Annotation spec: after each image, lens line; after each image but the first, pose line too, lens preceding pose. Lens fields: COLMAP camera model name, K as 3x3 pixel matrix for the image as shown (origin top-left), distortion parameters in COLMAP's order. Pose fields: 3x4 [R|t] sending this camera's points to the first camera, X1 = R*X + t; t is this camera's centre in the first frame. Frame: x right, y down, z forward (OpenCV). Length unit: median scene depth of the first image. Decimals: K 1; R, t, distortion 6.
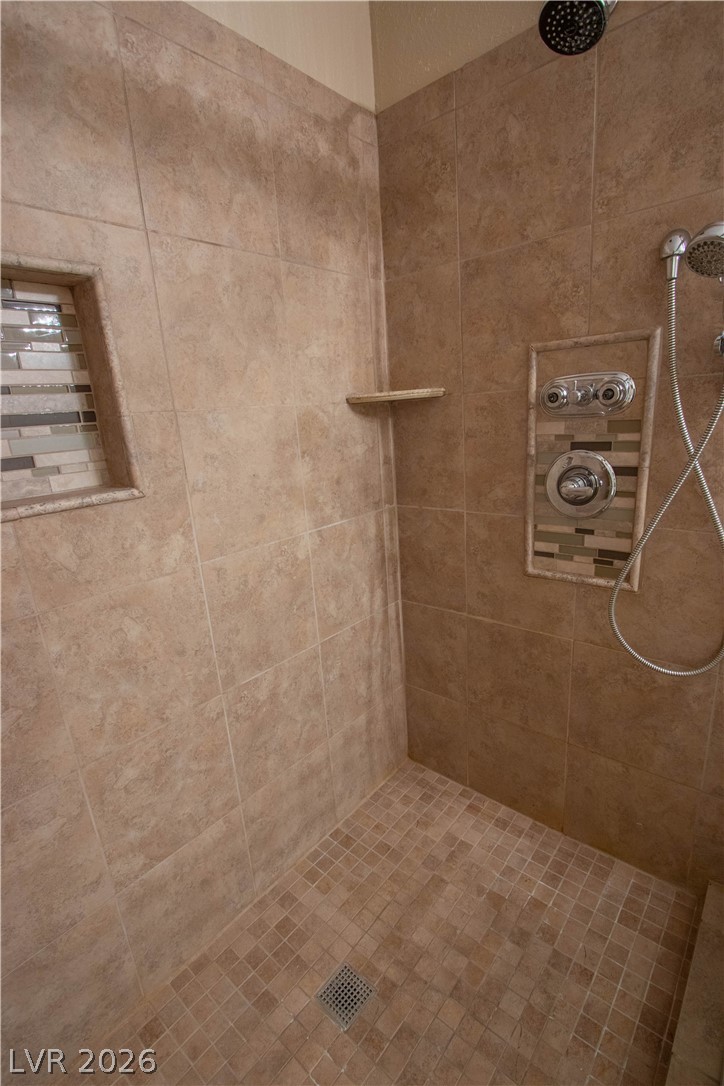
lens RADIAL K [[491.0, 0, 371.9], [0, 491.0, 541.7], [0, 0, 1]] dist [-0.005064, -0.000338]
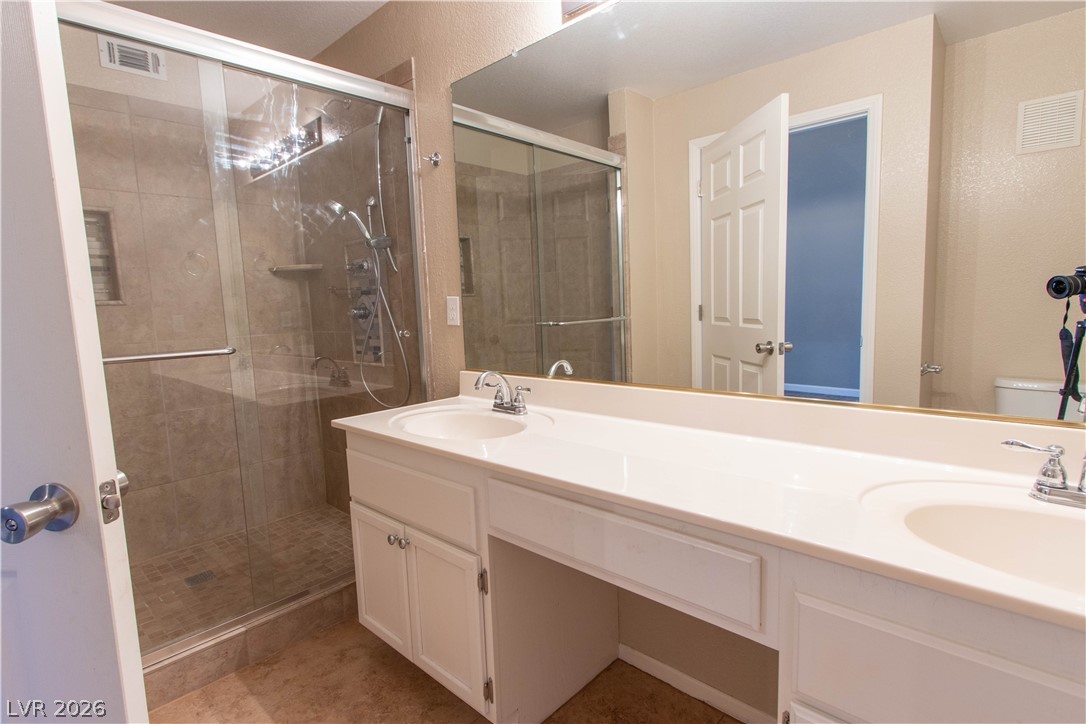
lens RADIAL K [[537.0, 0, 544.6], [0, 537.0, 357.7], [0, 0, 1]] dist [0.021351, -0.002113]
pose [[0.997620, 0.030326, -0.061921, 1.251262], [-0.040091, 0.985792, -0.163115, 0.370004], [0.056095, 0.165210, 0.984662, -1.000984]]
